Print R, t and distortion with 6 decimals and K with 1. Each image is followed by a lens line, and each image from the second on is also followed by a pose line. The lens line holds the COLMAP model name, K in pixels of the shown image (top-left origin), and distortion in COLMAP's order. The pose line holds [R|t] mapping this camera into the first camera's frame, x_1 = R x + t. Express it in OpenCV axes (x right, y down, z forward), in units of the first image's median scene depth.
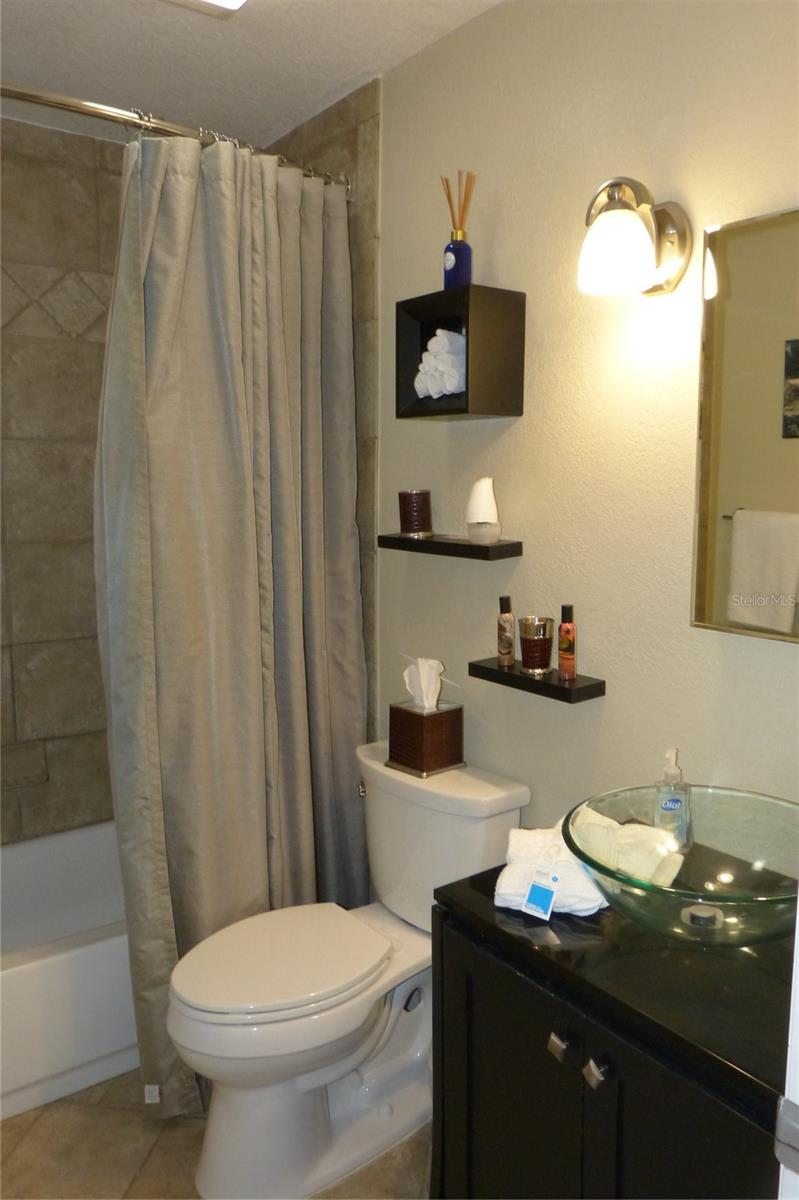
lens RADIAL K [[888.4, 0, 399.5], [0, 888.4, 600.0], [0, 0, 1]] dist [-0.002244, 0.007639]
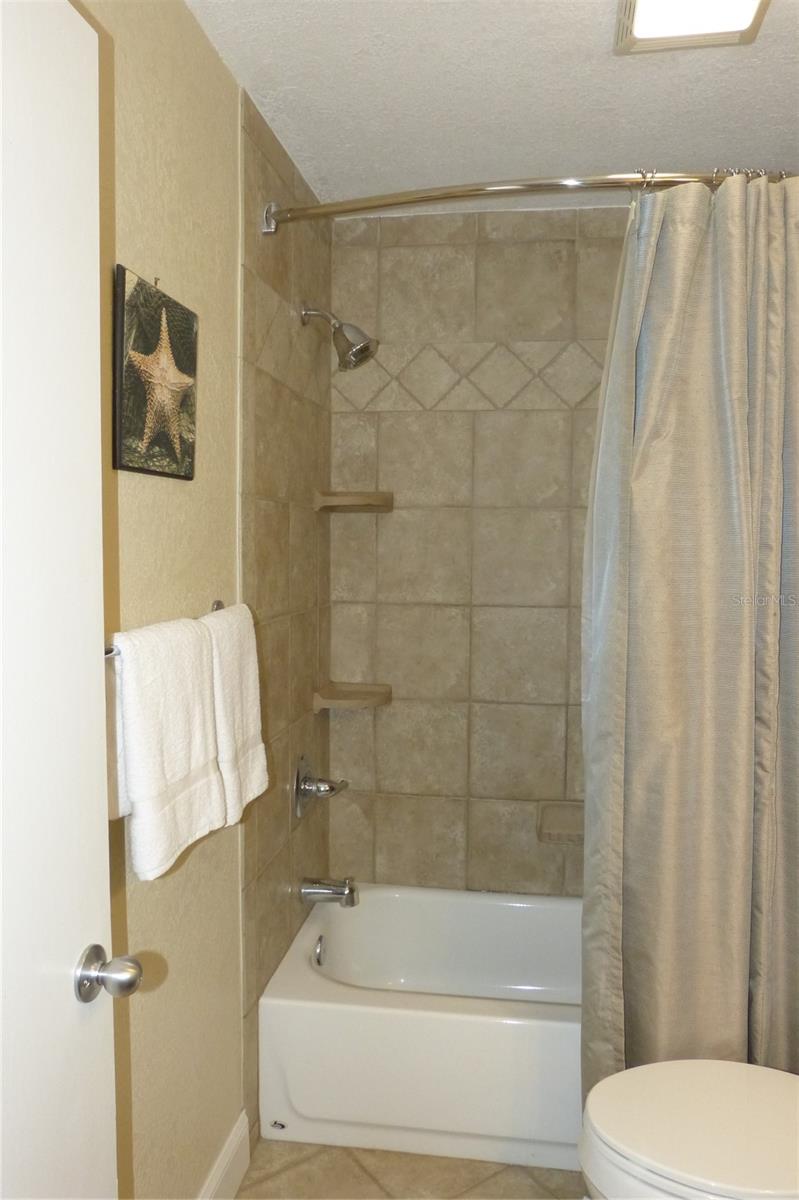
lens RADIAL K [[891.5, 0, 394.5], [0, 891.5, 606.1], [0, 0, 1]] dist [-0.012222, 0.013449]
pose [[0.728563, 0.057828, -0.682533, 0.173737], [-0.103198, 0.994323, -0.025913, -0.022619], [0.677160, 0.089315, 0.730395, 0.135927]]
